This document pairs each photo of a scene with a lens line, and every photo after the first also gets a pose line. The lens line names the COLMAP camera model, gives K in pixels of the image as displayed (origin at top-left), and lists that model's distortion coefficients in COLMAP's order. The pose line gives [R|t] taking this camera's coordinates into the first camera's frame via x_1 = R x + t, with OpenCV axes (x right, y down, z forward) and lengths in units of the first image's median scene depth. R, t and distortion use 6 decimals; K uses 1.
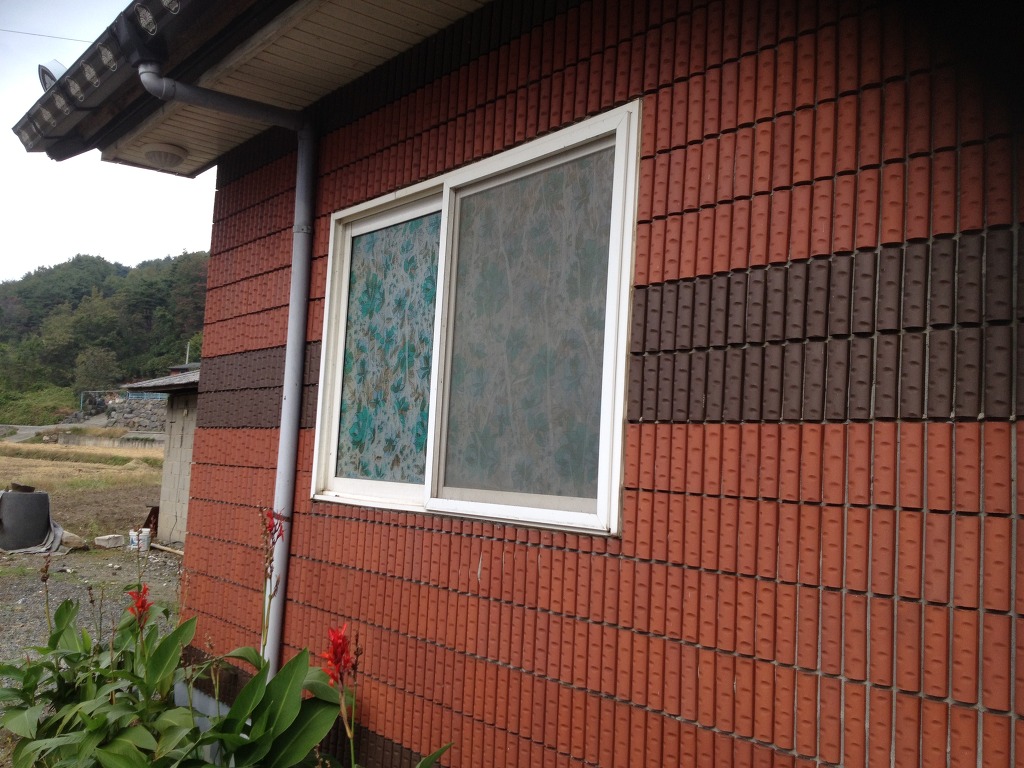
lens RADIAL K [[947.3, 0, 506.0], [0, 947.3, 382.0], [0, 0, 1]] dist [0.166997, -0.365561]
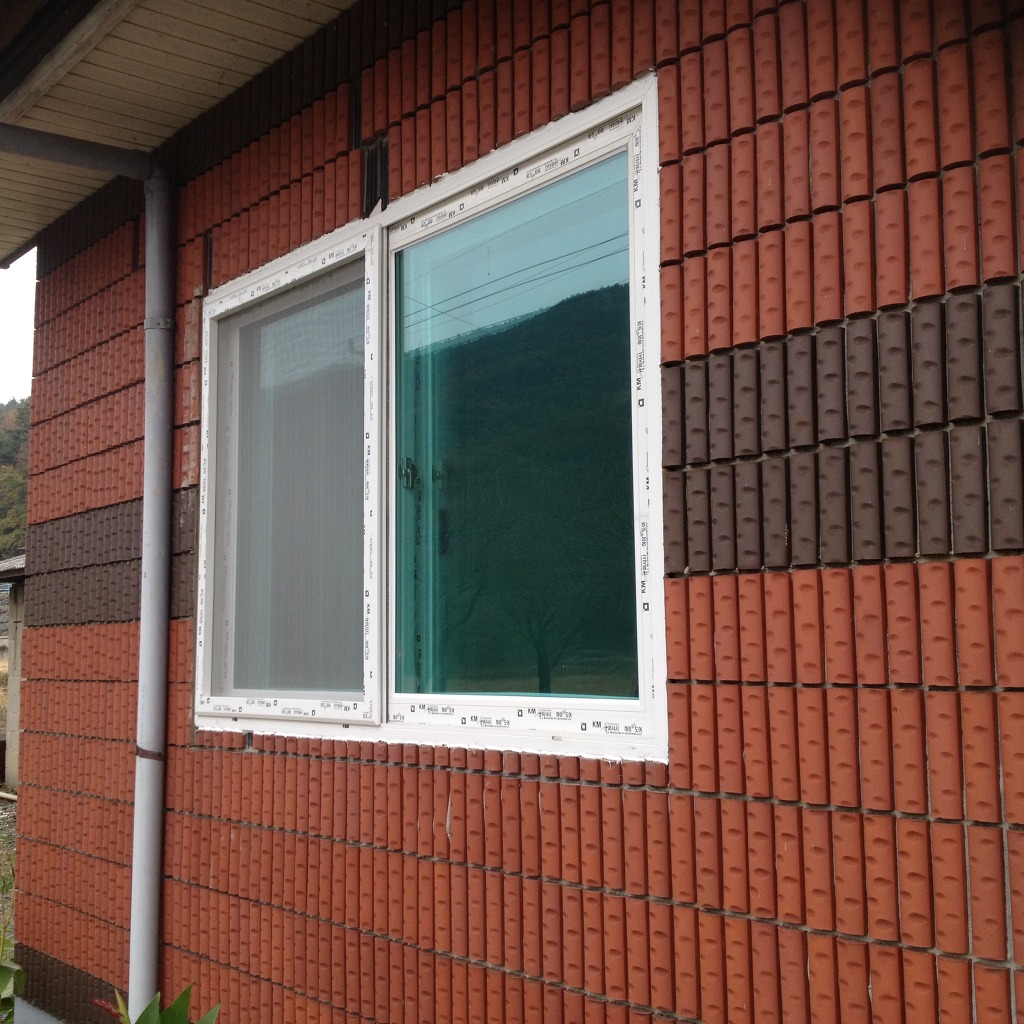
lens RADIAL K [[1268.8, 0, 506.4], [0, 1268.8, 508.2], [0, 0, 1]] dist [0.228914, -0.635670]
pose [[0.997862, -0.060550, 0.024602, 0.003446], [0.061108, 0.997875, -0.022596, 0.009556], [-0.023182, 0.024051, 0.999442, 0.147106]]
